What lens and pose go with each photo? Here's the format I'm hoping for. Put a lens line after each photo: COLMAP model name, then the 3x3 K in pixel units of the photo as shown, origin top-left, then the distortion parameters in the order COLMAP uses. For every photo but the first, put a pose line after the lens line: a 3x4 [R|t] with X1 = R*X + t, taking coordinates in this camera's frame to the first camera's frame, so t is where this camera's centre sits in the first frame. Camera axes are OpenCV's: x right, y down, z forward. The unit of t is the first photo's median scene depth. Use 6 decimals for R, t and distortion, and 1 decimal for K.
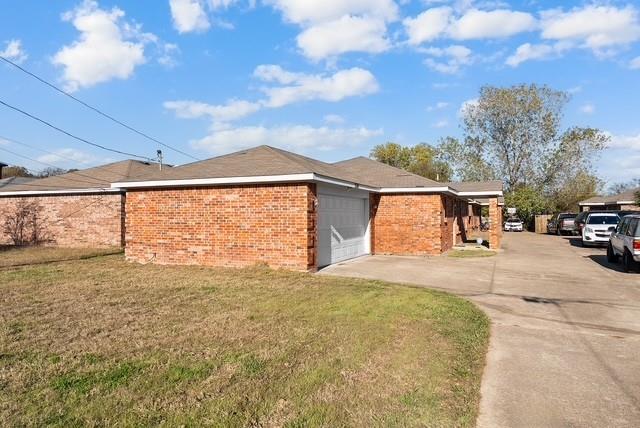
lens RADIAL K [[432.5, 0, 320.0], [0, 432.5, 214.0], [0, 0, 1]] dist [0.007726, 0.001782]
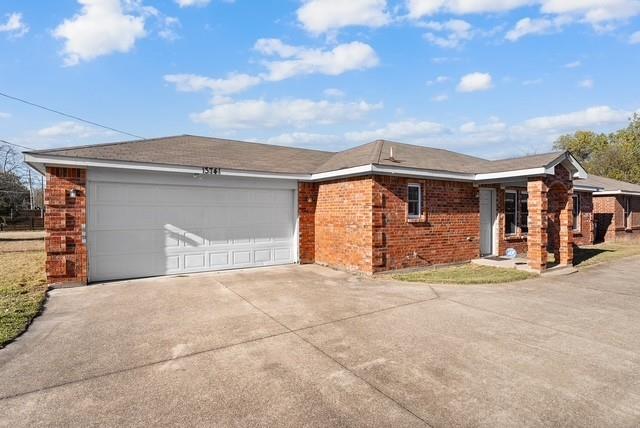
lens RADIAL K [[337.7, 0, 320.0], [0, 337.7, 214.0], [0, 0, 1]] dist [0.002710, 0.000328]
pose [[0.828836, 0.000030, -0.559491, 0.491355], [0.002902, 0.999986, 0.004354, 0.005249], [0.559484, -0.005232, 0.828825, 0.551765]]
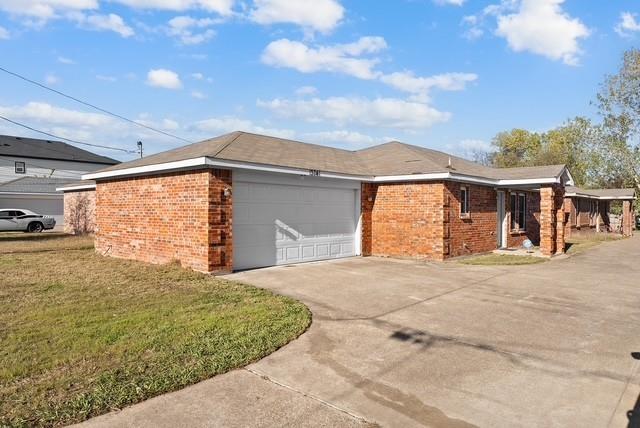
lens RADIAL K [[432.5, 0, 320.0], [0, 432.5, 214.0], [0, 0, 1]] dist [0.007726, 0.001782]
pose [[0.946731, 0.008407, -0.321917, 0.319876], [-0.005706, 0.999940, 0.009332, 0.005291], [0.321976, -0.006998, 0.946722, 0.187830]]
